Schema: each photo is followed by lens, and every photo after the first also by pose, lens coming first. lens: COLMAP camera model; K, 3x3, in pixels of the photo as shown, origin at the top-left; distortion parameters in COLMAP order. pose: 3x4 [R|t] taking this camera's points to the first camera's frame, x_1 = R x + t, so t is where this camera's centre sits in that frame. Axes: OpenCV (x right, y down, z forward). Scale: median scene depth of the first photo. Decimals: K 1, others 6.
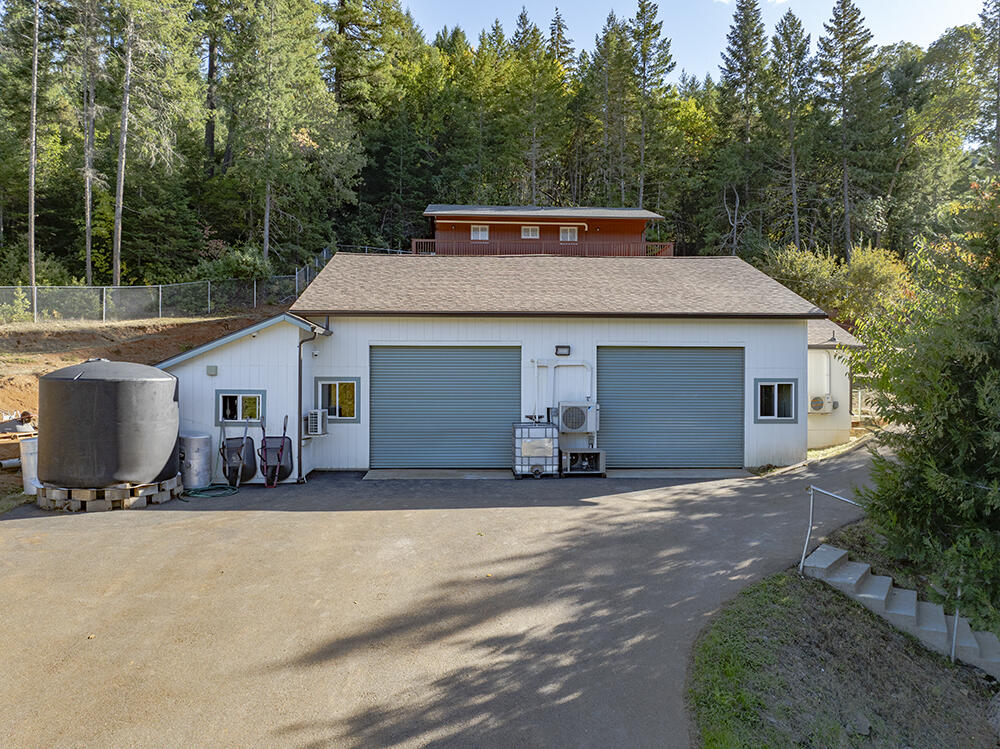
lens RADIAL K [[701.6, 0, 499.0], [0, 701.6, 374.8], [0, 0, 1]] dist [-0.043942, 0.015353]
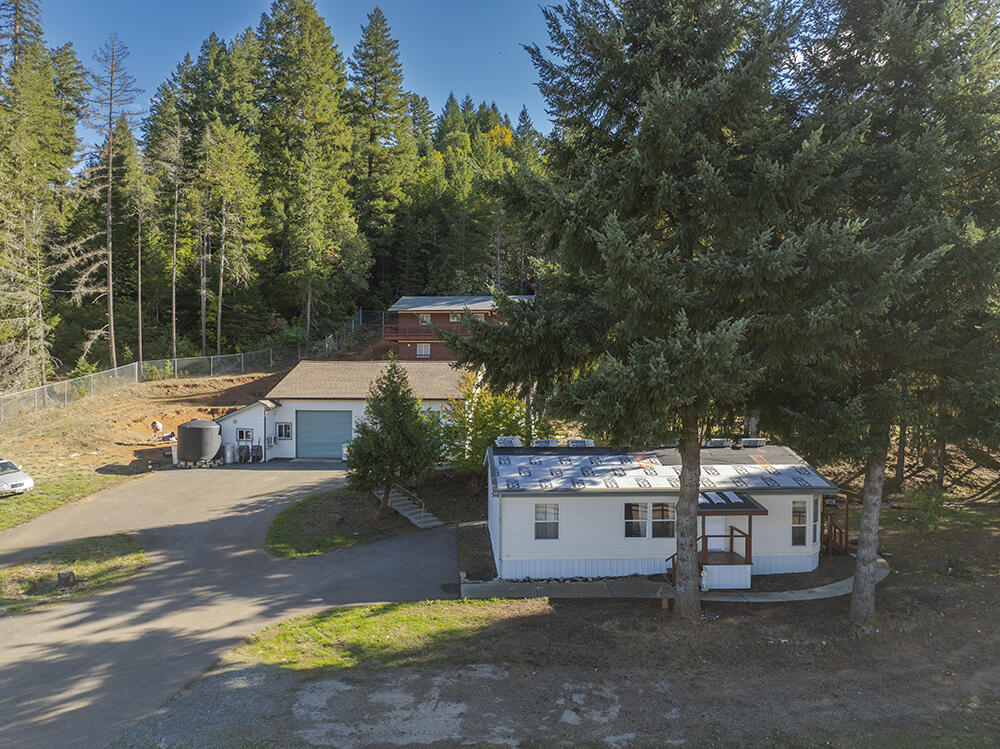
lens RADIAL K [[701.6, 0, 496.6], [0, 701.6, 381.2], [0, 0, 1]] dist [-0.043942, 0.015353]
pose [[0.987069, -0.001358, -0.160292, 0.399373], [0.002950, 0.999949, 0.009697, -0.071225], [0.160271, -0.010045, 0.987022, -0.591784]]
